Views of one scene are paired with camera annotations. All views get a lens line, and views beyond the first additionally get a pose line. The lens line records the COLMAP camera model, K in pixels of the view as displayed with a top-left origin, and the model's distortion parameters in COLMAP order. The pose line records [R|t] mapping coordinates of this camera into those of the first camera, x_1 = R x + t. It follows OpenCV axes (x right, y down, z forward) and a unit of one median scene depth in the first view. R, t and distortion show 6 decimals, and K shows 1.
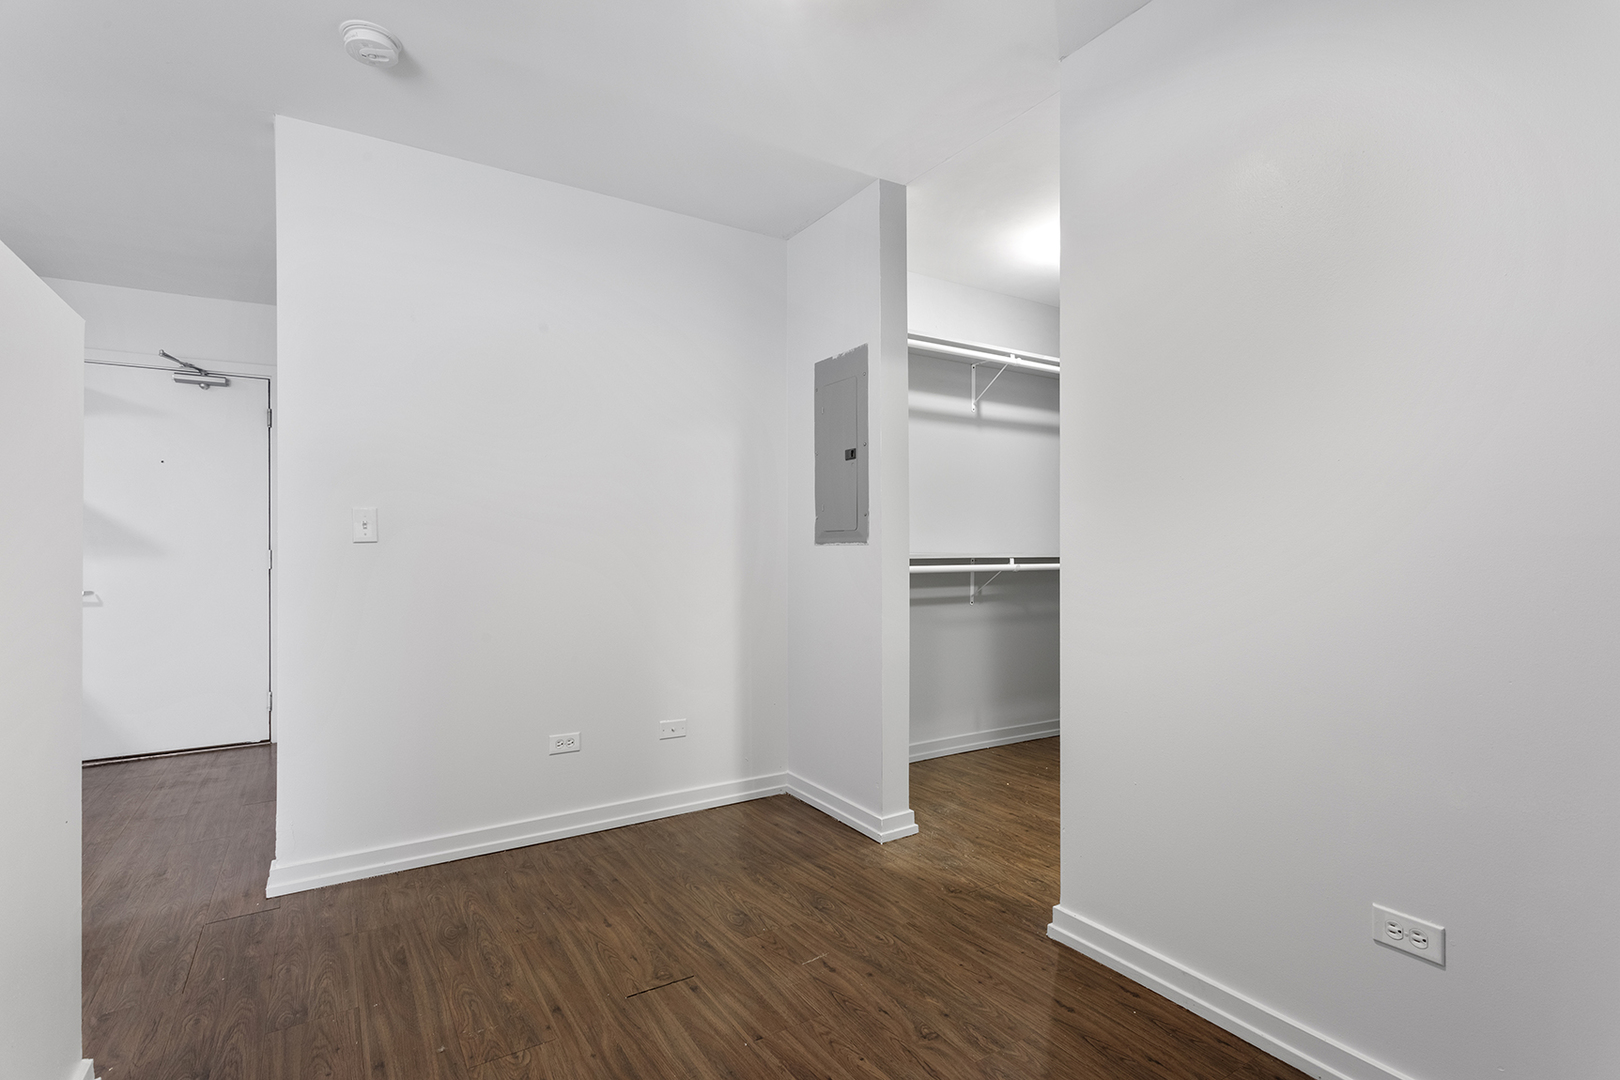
lens RADIAL K [[773.9, 0, 810.0], [0, 773.9, 540.0], [0, 0, 1]] dist [0.000648, 0.000137]
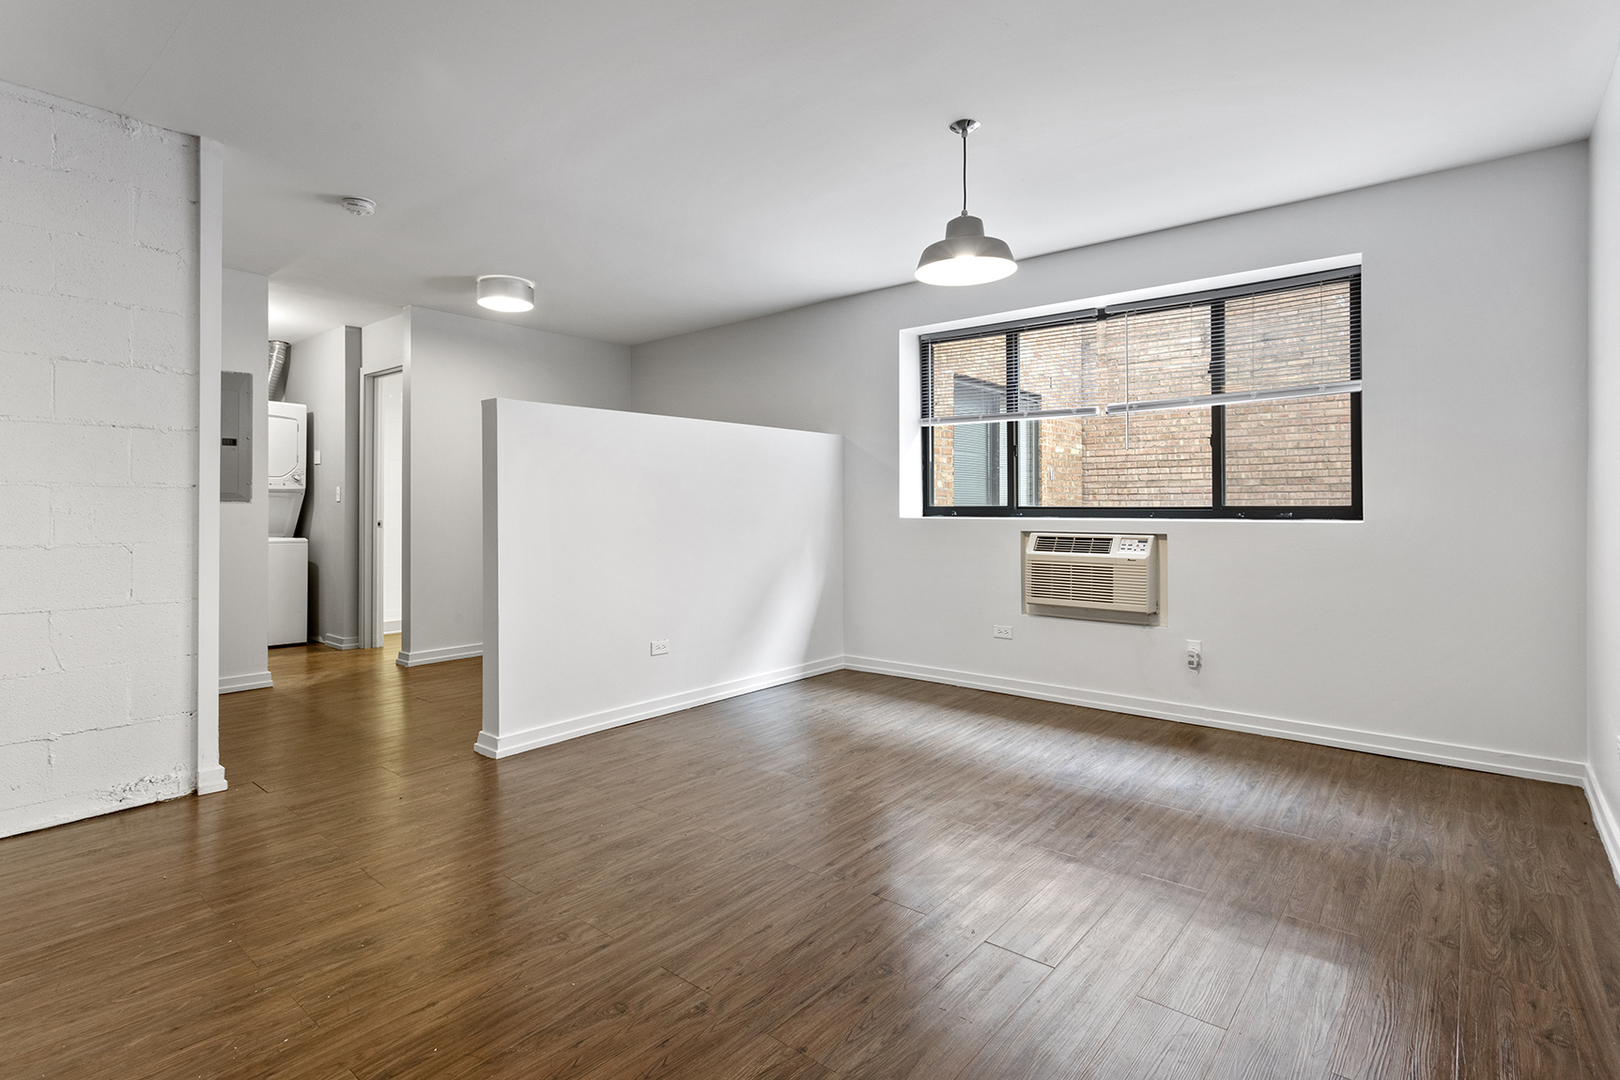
lens RADIAL K [[797.2, 0, 805.9], [0, 797.2, 513.2], [0, 0, 1]] dist [0.003423, 0.000694]
pose [[-0.303785, -0.002897, 0.952736, -1.885005], [-0.006810, 0.999976, 0.000869, 0.018453], [-0.952716, -0.006224, -0.303797, 0.446965]]
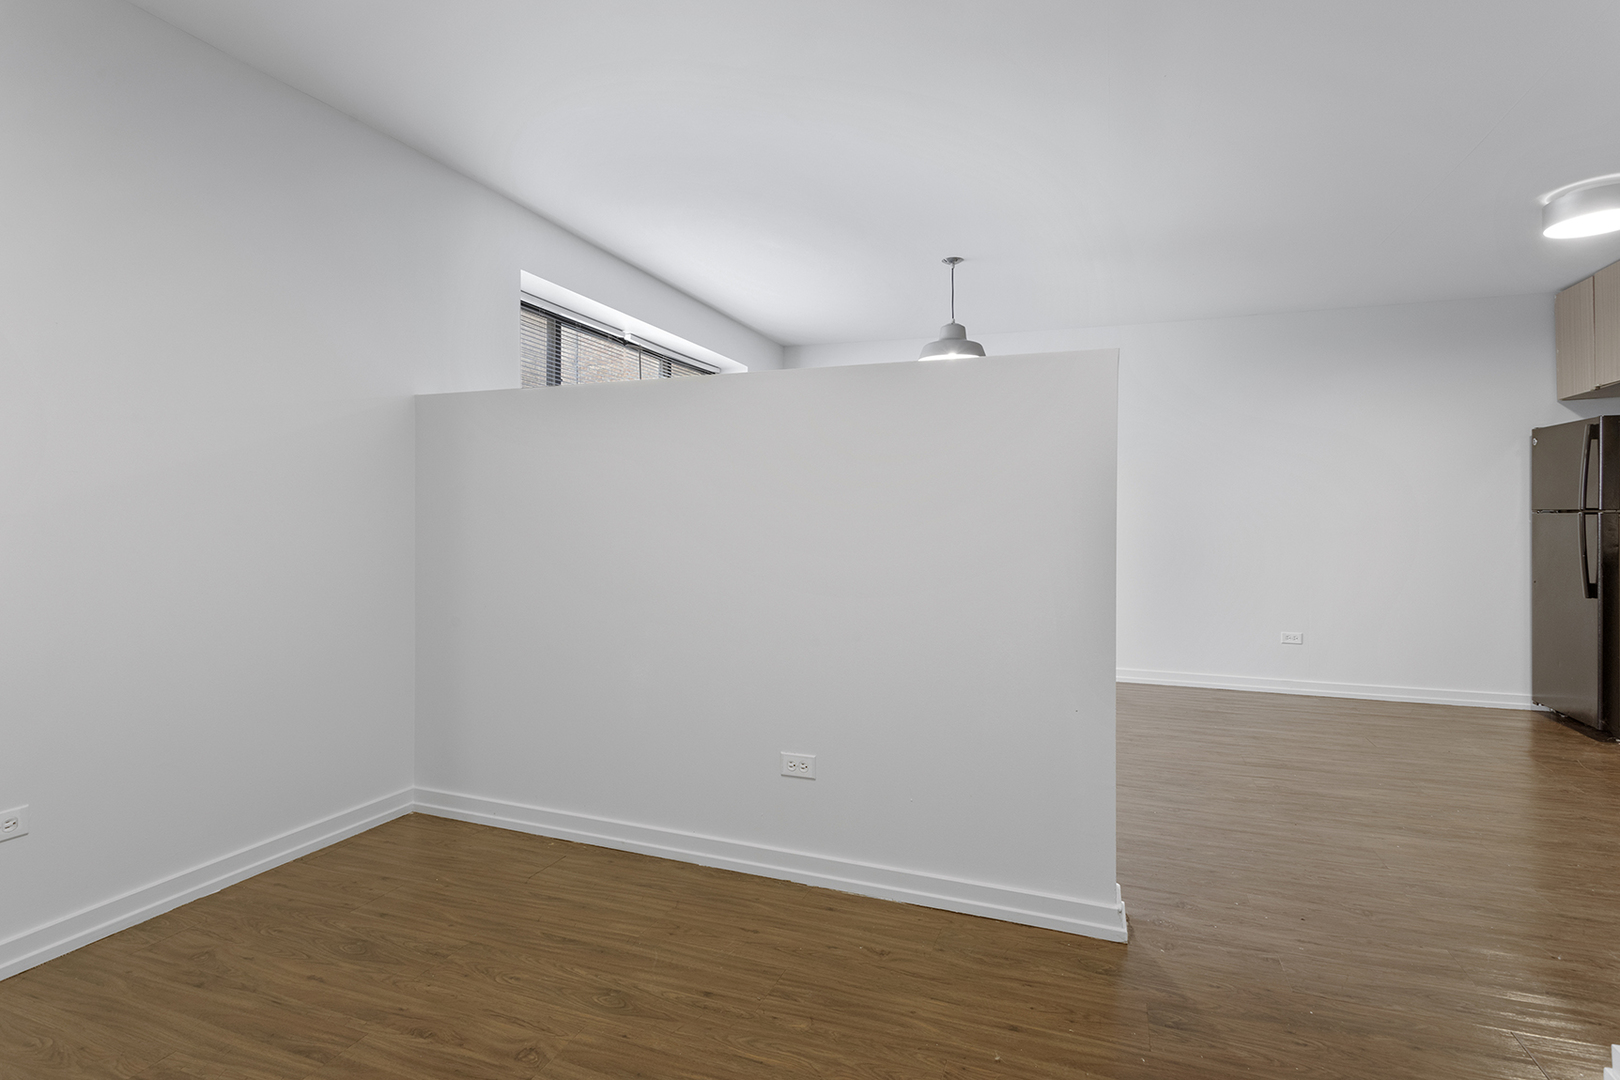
lens RADIAL K [[815.3, 0, 806.4], [0, 815.3, 518.5], [0, 0, 1]] dist [0.006097, 0.000941]
pose [[-0.796970, -0.002203, -0.604015, 0.180291], [0.001365, 0.999984, -0.005448, 0.011708], [0.604018, -0.005166, -0.796954, 0.987414]]
